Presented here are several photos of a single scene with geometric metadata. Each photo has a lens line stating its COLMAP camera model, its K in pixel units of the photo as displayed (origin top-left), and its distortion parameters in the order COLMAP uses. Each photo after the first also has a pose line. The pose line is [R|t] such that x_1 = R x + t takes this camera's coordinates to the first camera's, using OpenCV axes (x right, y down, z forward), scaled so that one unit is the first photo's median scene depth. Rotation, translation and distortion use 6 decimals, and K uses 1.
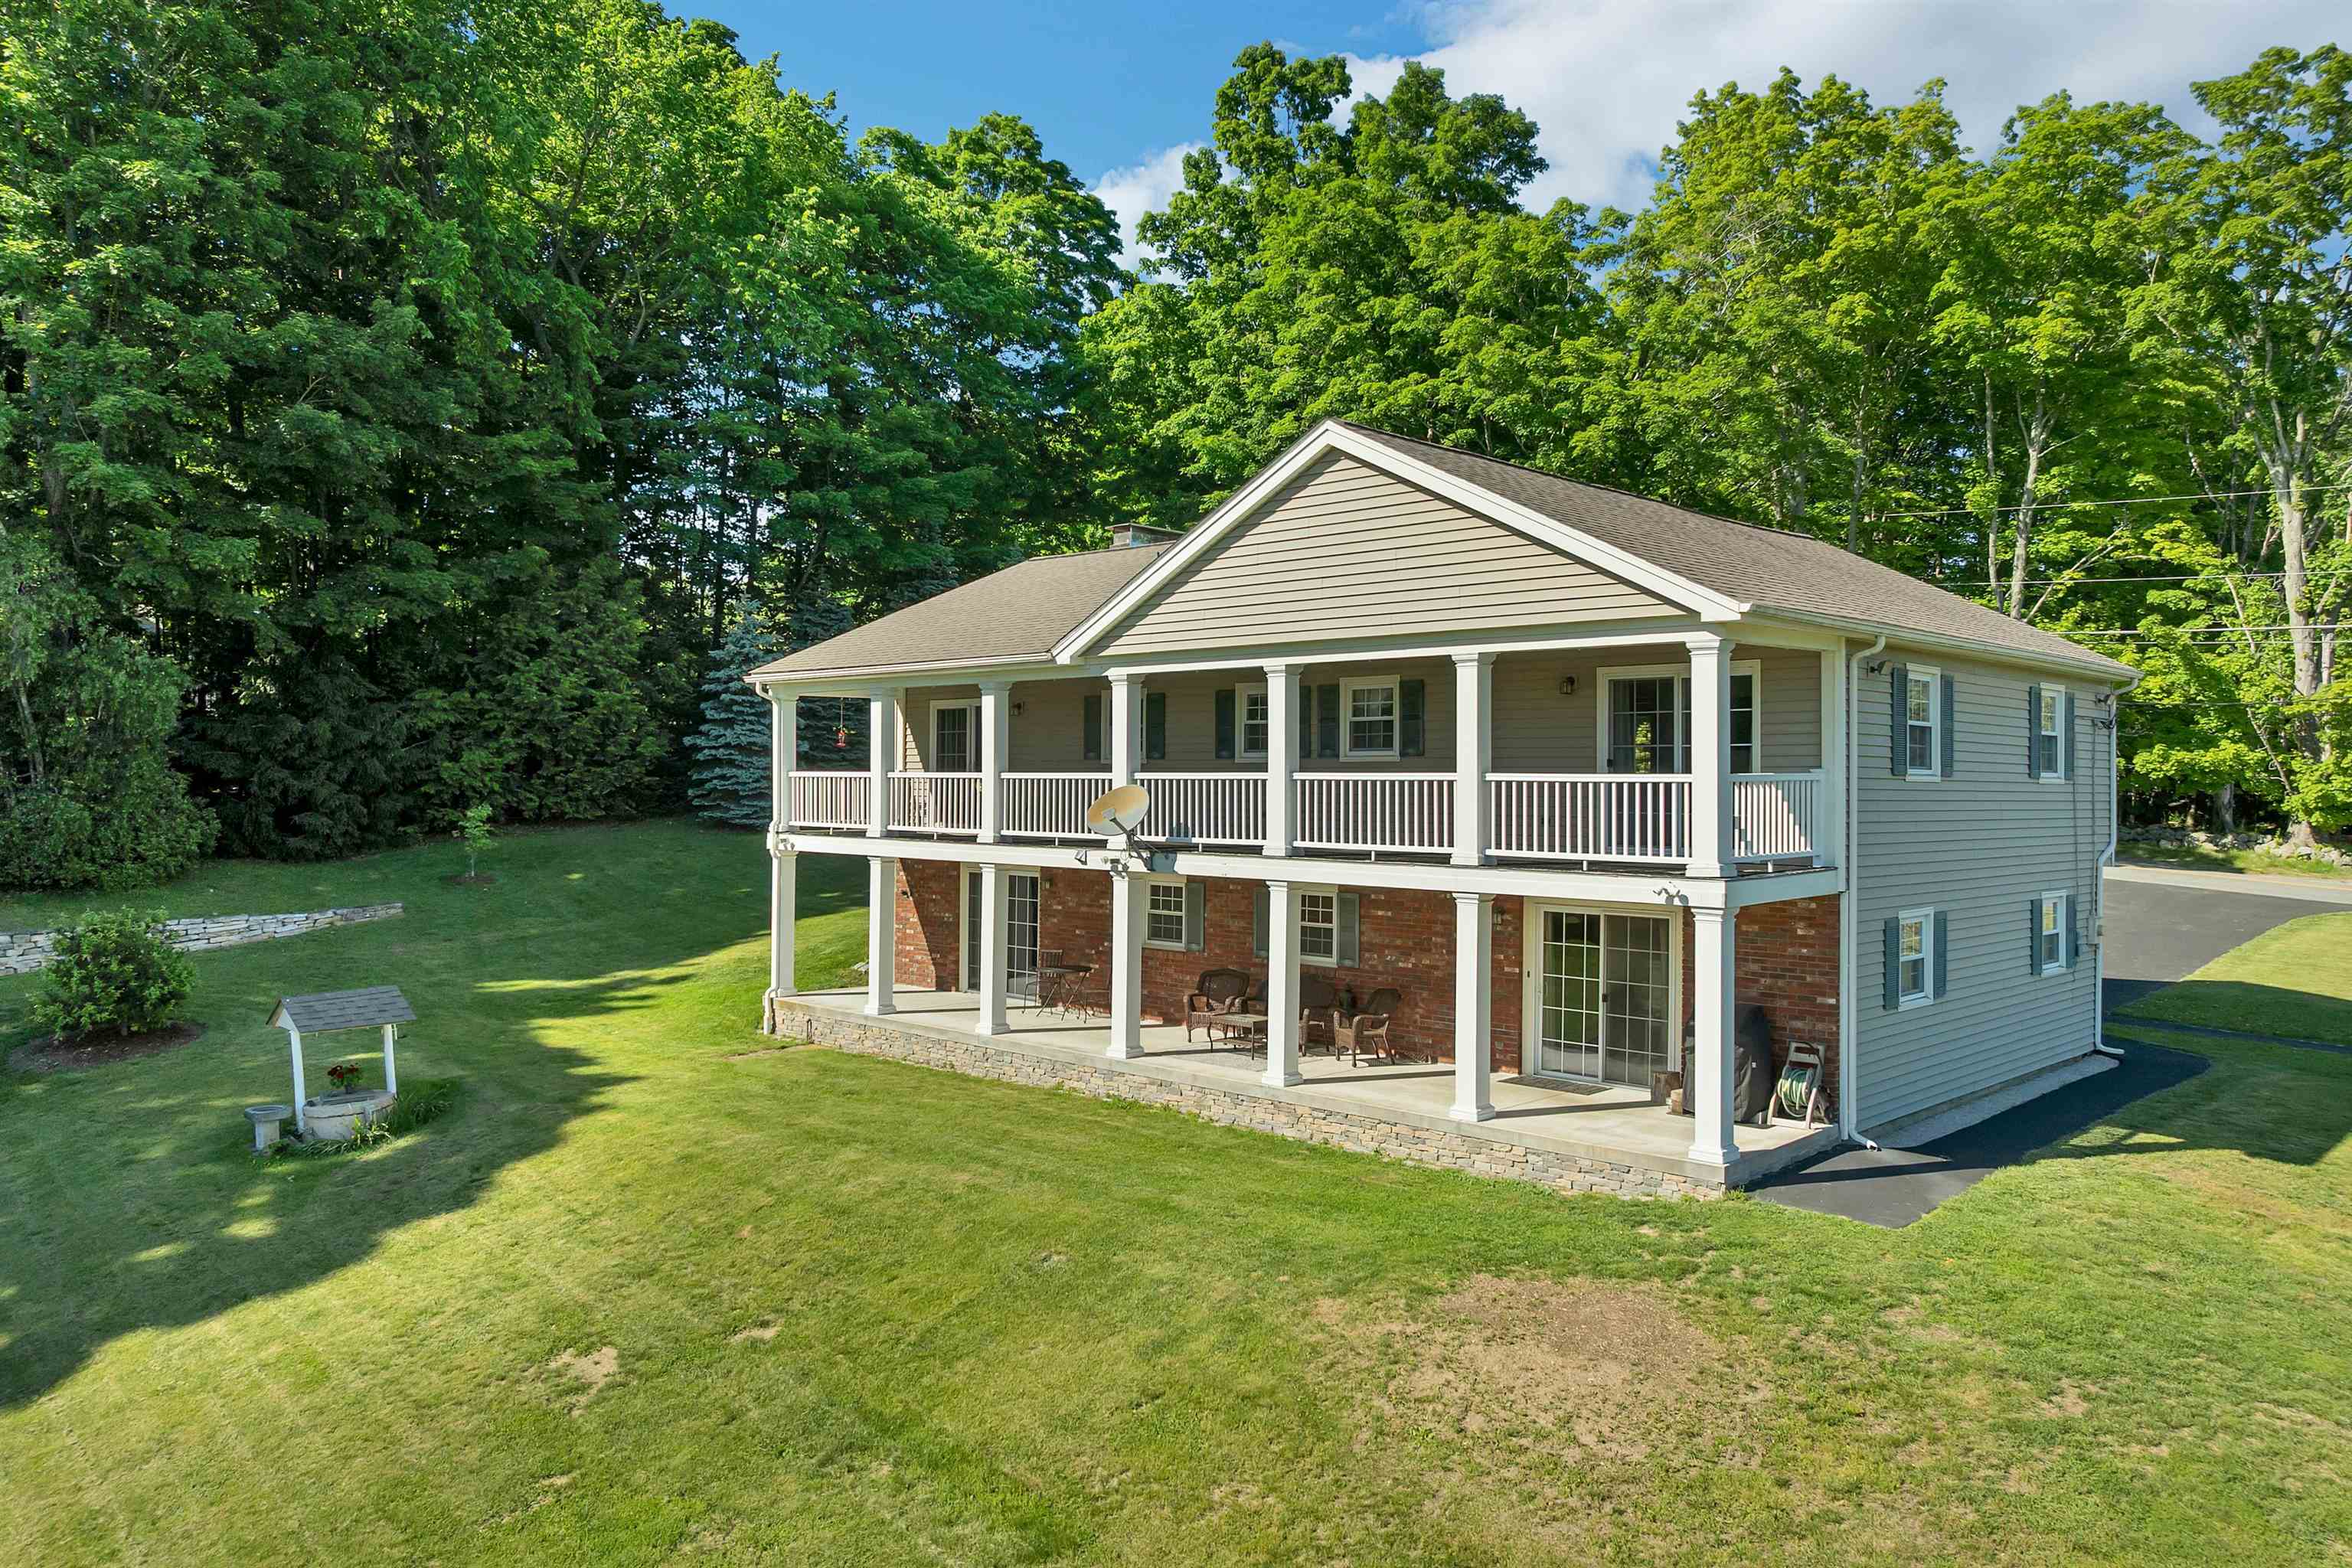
lens RADIAL K [[1678.7, 0, 1183.0], [0, 1678.7, 794.5], [0, 0, 1]] dist [-0.033461, -0.001703]
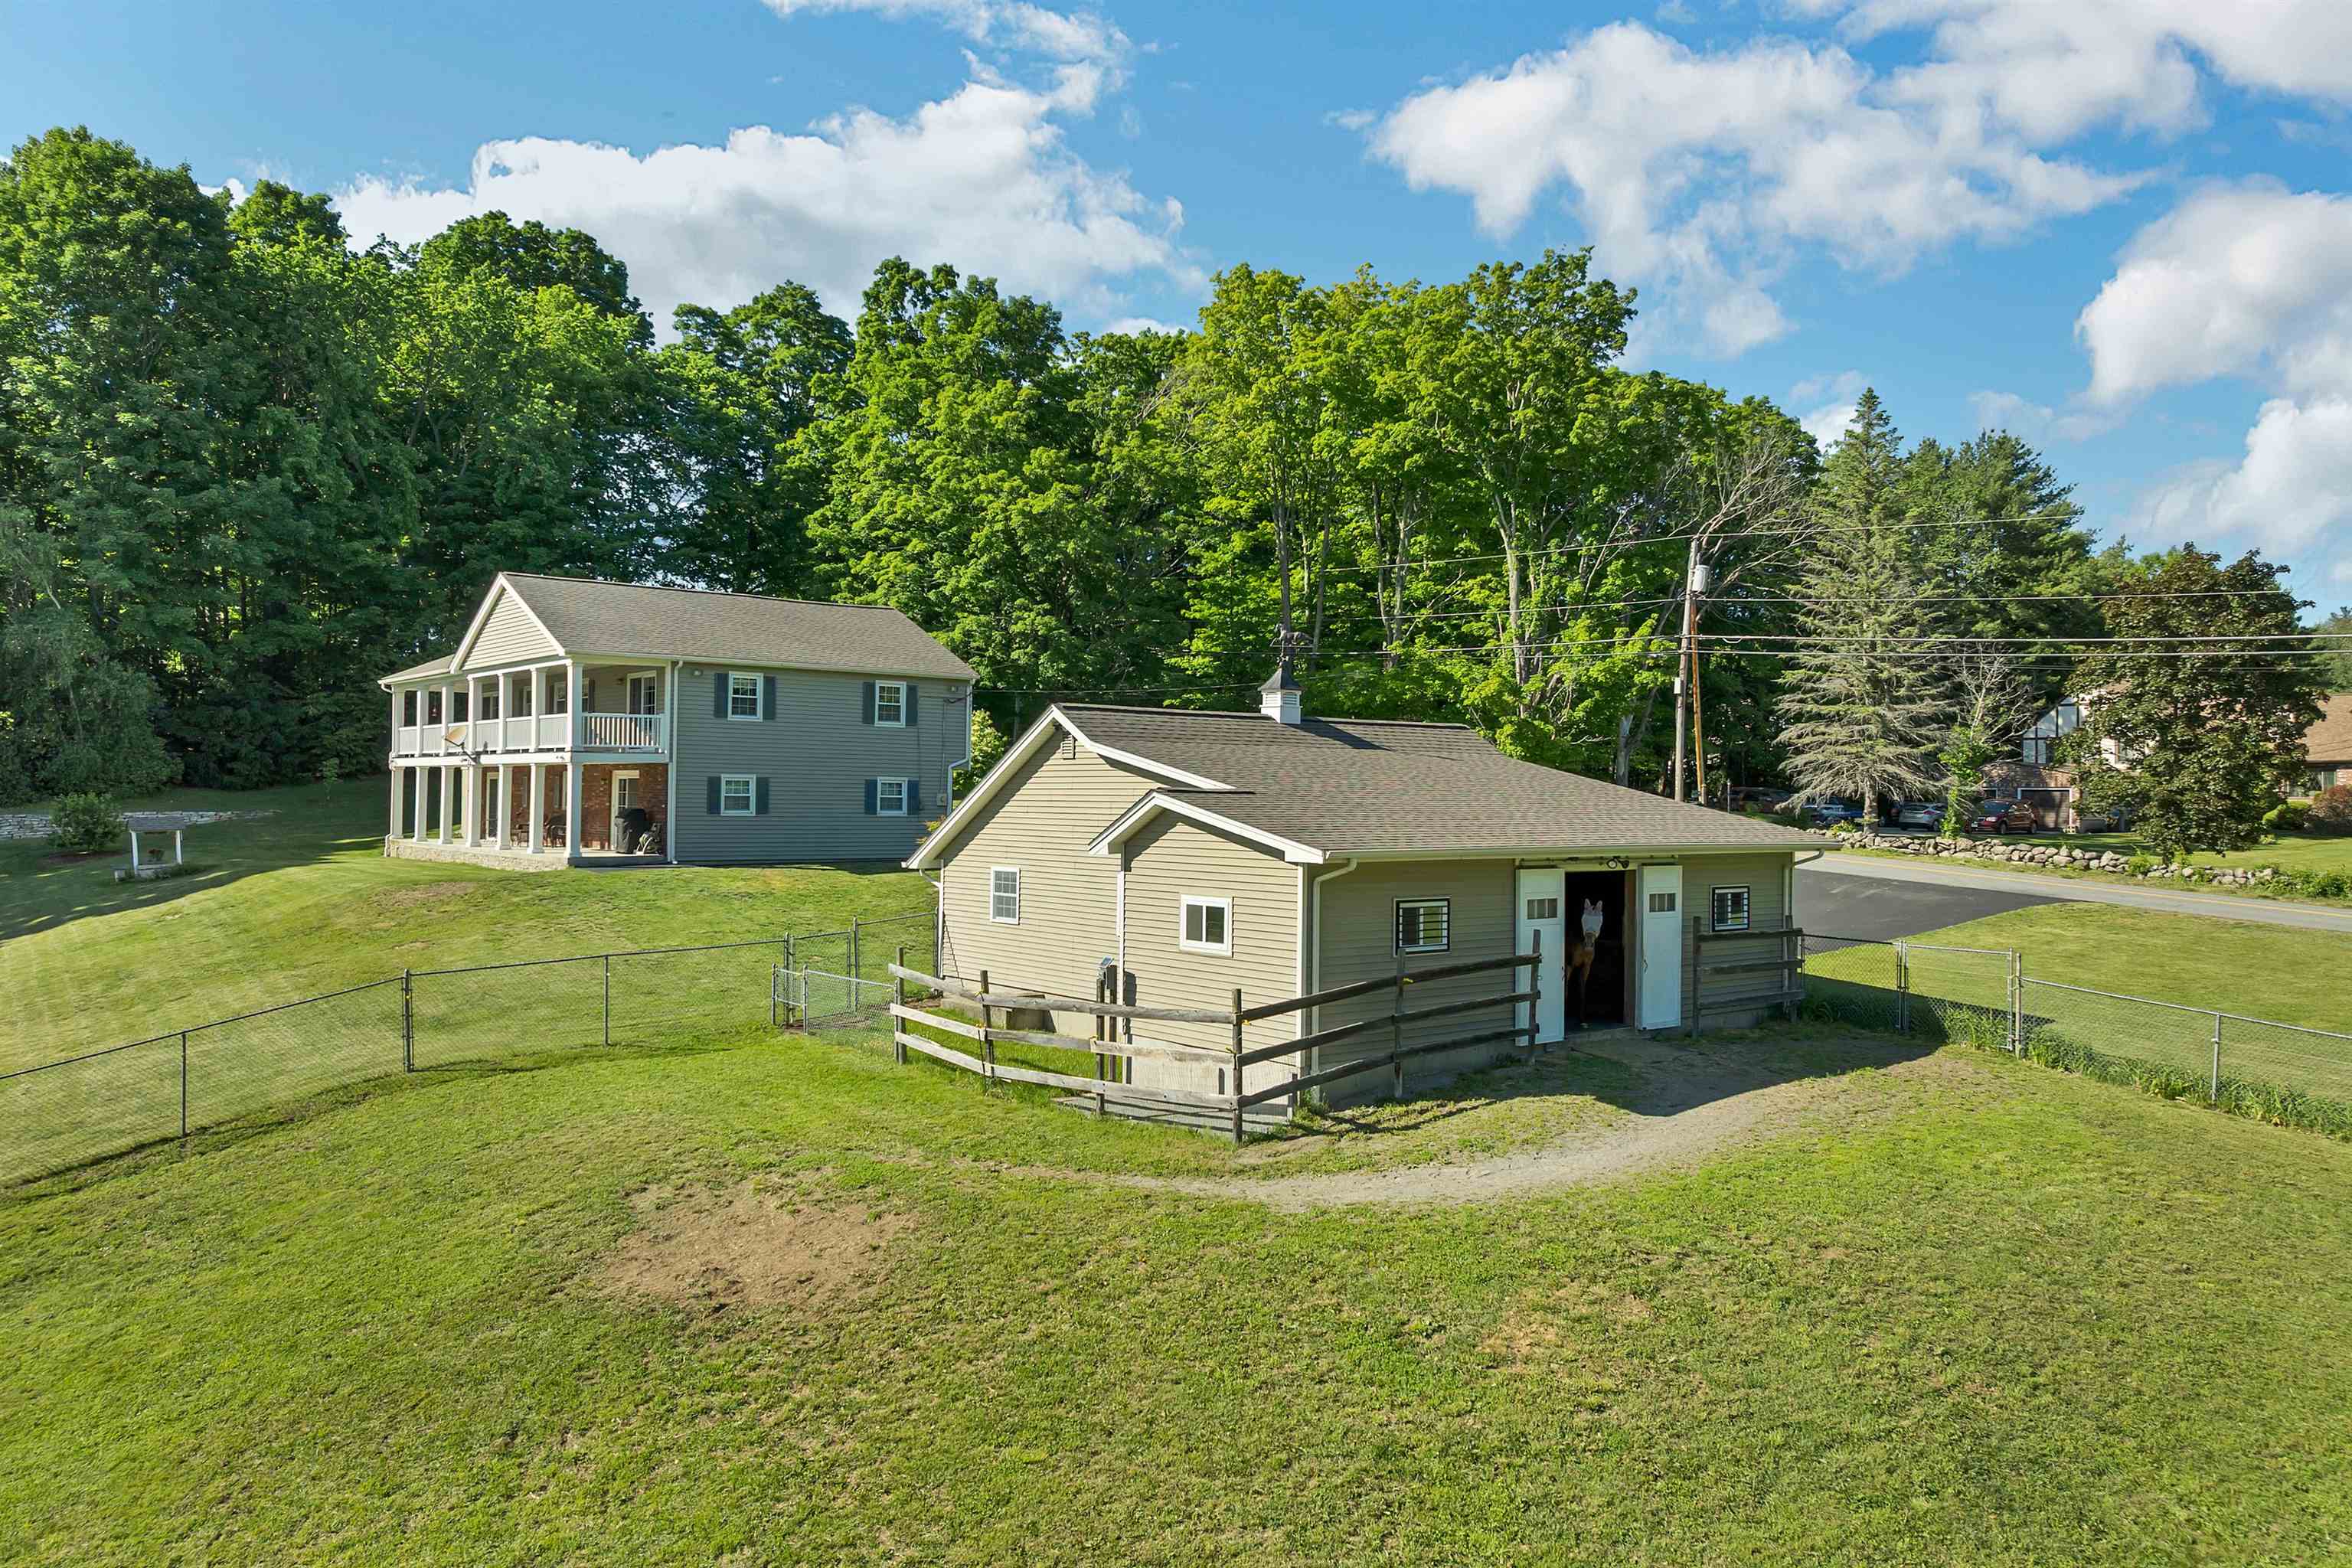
lens RADIAL K [[1647.9, 0, 1128.2], [0, 1647.9, 787.7], [0, 0, 1]] dist [-0.035645, 0.004448]
pose [[0.994198, 0.005102, -0.107445, 0.522626], [-0.006395, 0.999911, -0.011697, 0.046567], [0.107376, 0.012317, 0.994142, -0.532003]]
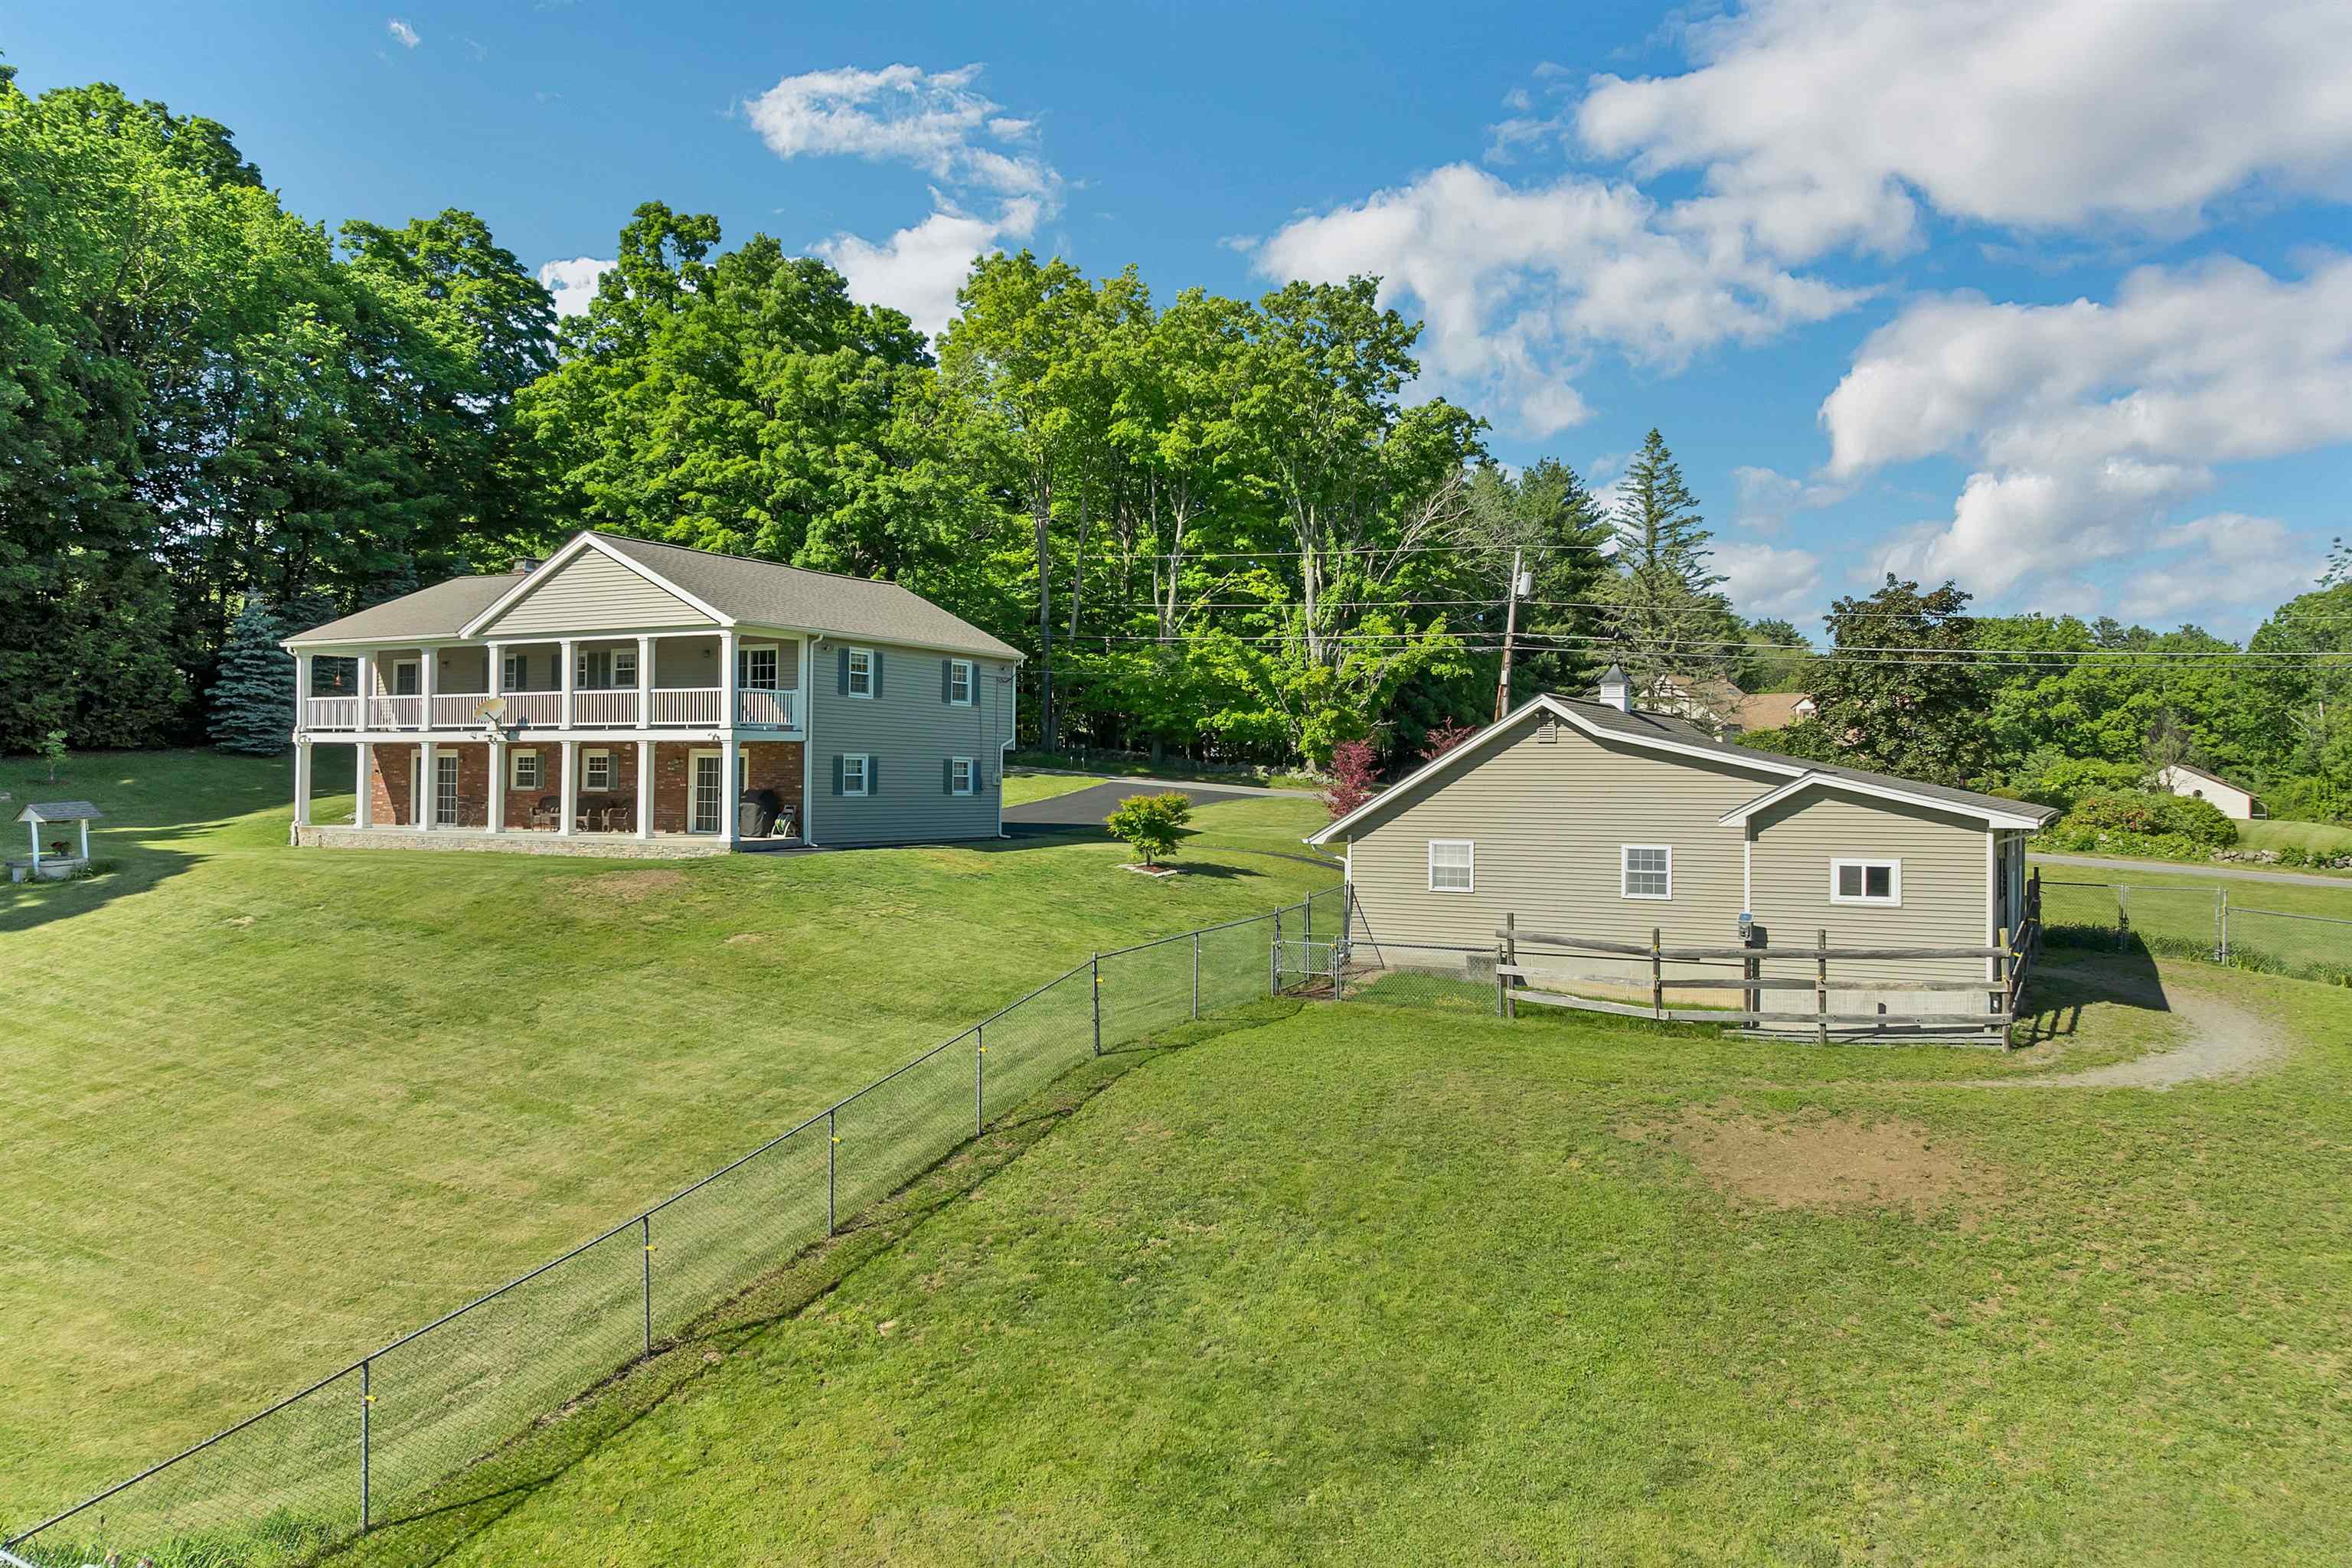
lens RADIAL K [[1666.7, 0, 1136.8], [0, 1666.7, 783.8], [0, 0, 1]] dist [-0.030659, -0.009434]
pose [[0.963450, 0.003437, 0.267865, 0.084259], [-0.002641, 0.999991, -0.003332, 0.048764], [-0.267874, 0.002503, 0.963451, -0.546553]]
